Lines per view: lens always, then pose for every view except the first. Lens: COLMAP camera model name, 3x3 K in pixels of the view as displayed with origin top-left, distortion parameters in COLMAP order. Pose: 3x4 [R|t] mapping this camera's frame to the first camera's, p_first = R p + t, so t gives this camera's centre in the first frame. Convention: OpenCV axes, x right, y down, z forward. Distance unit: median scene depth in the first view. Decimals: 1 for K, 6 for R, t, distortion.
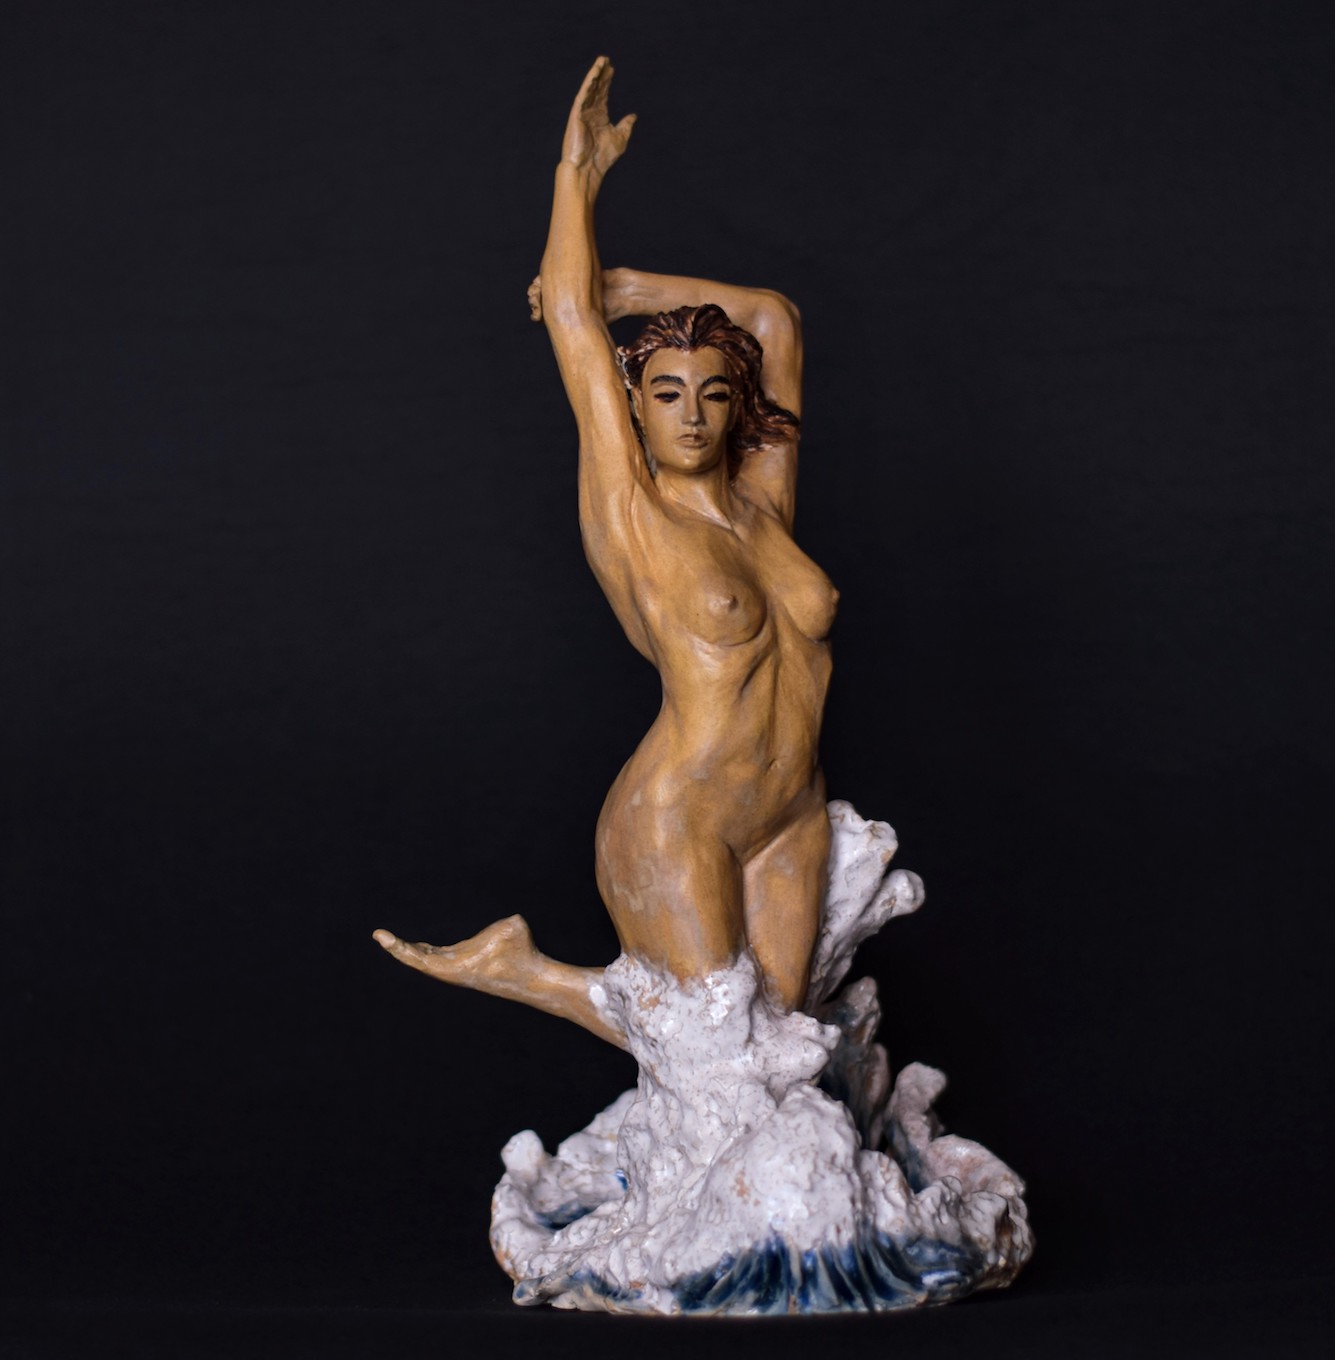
lens RADIAL K [[5520.0, 0, 667.5], [0, 5520.0, 680.0], [0, 0, 1]] dist [-0.239983, -1.238110]
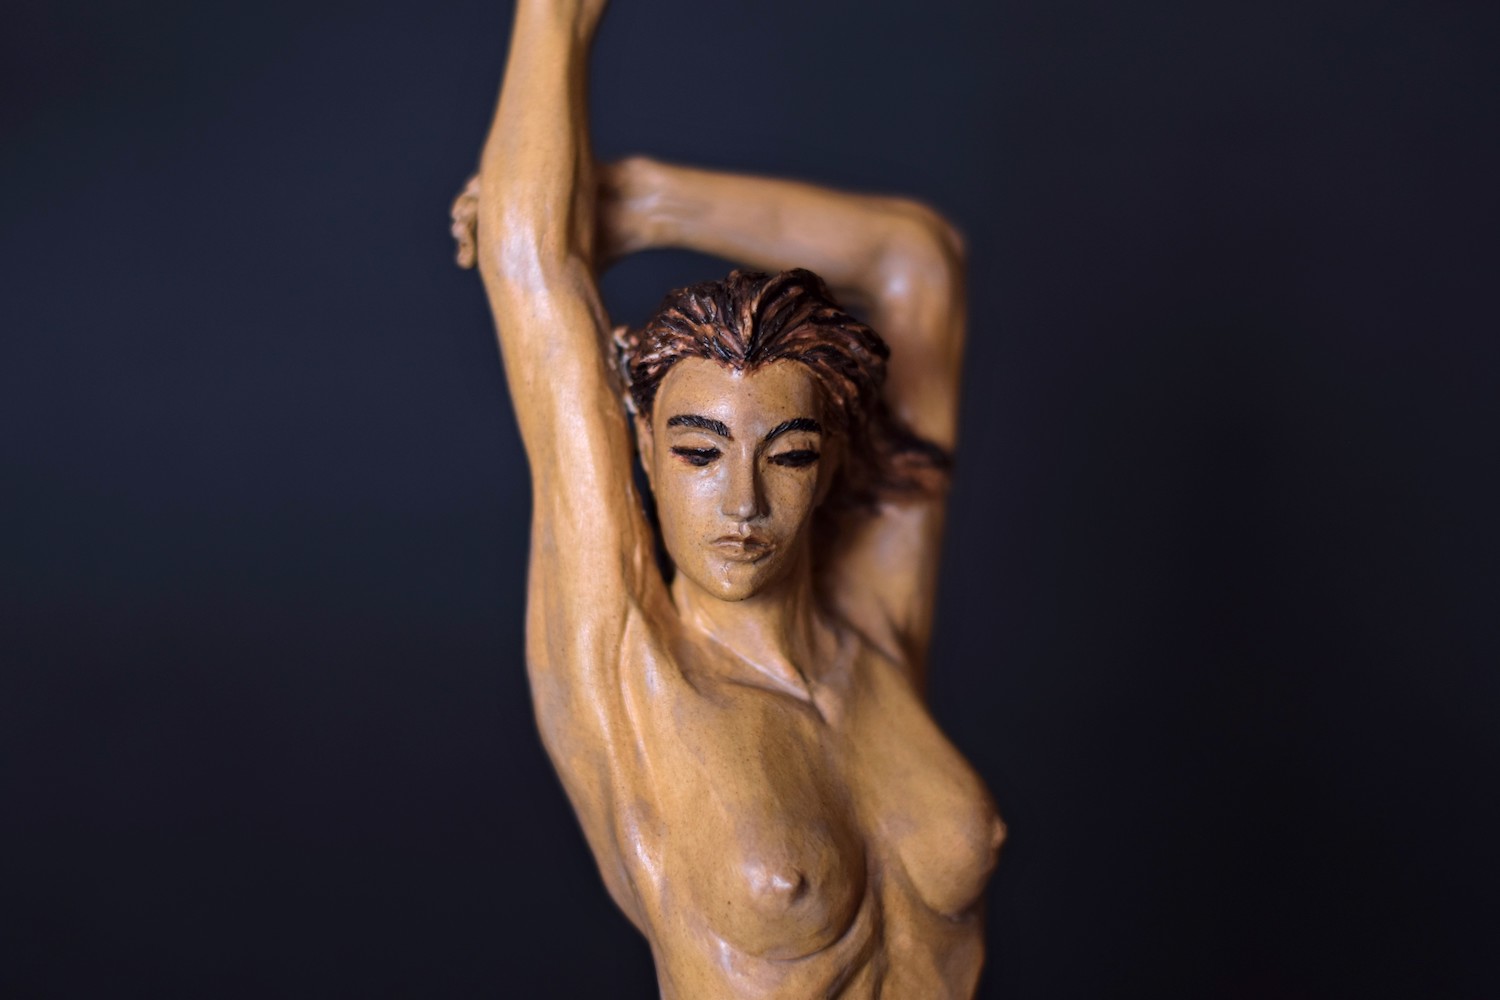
lens RADIAL K [[3412.4, 0, 750.0], [0, 3412.4, 500.0], [0, 0, 1]] dist [-0.116383, -0.222692]
pose [[0.998103, 0.056394, -0.024698, 0.012919], [-0.051740, 0.985773, 0.159923, -0.098015], [0.033365, -0.158342, 0.986820, 0.683720]]
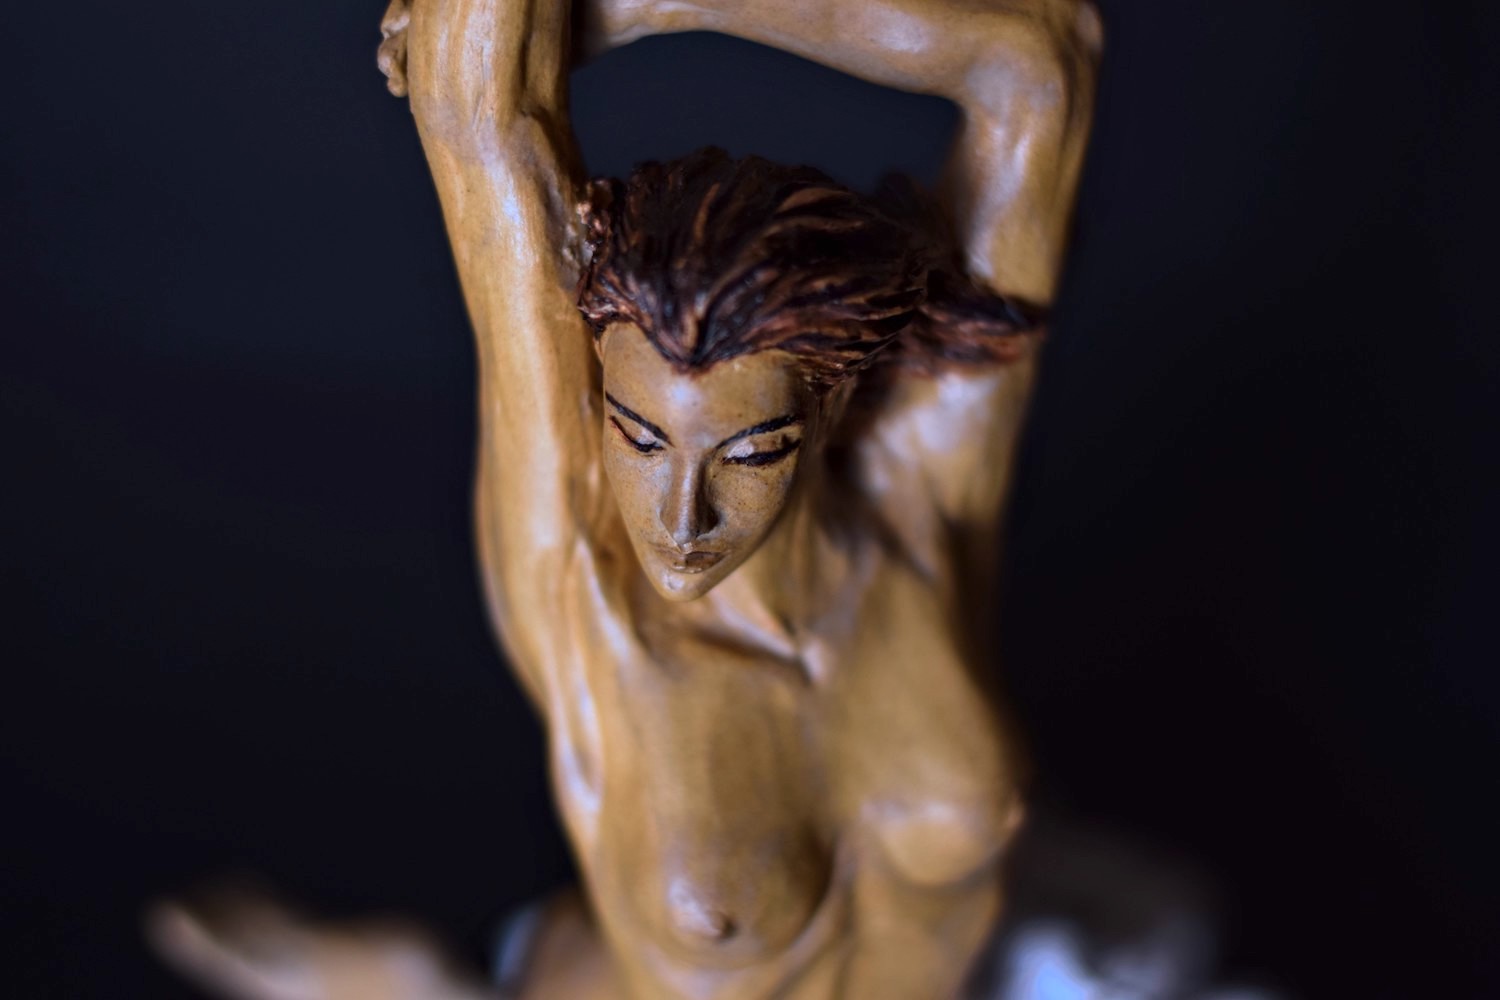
lens RADIAL K [[3412.4, 0, 750.0], [0, 3412.4, 500.0], [0, 0, 1]] dist [-0.116383, -0.222692]
pose [[0.957790, 0.222801, -0.181652, 0.054024], [-0.040337, 0.729815, 0.682454, -0.218156], [0.284623, -0.646320, 0.707997, 0.820362]]
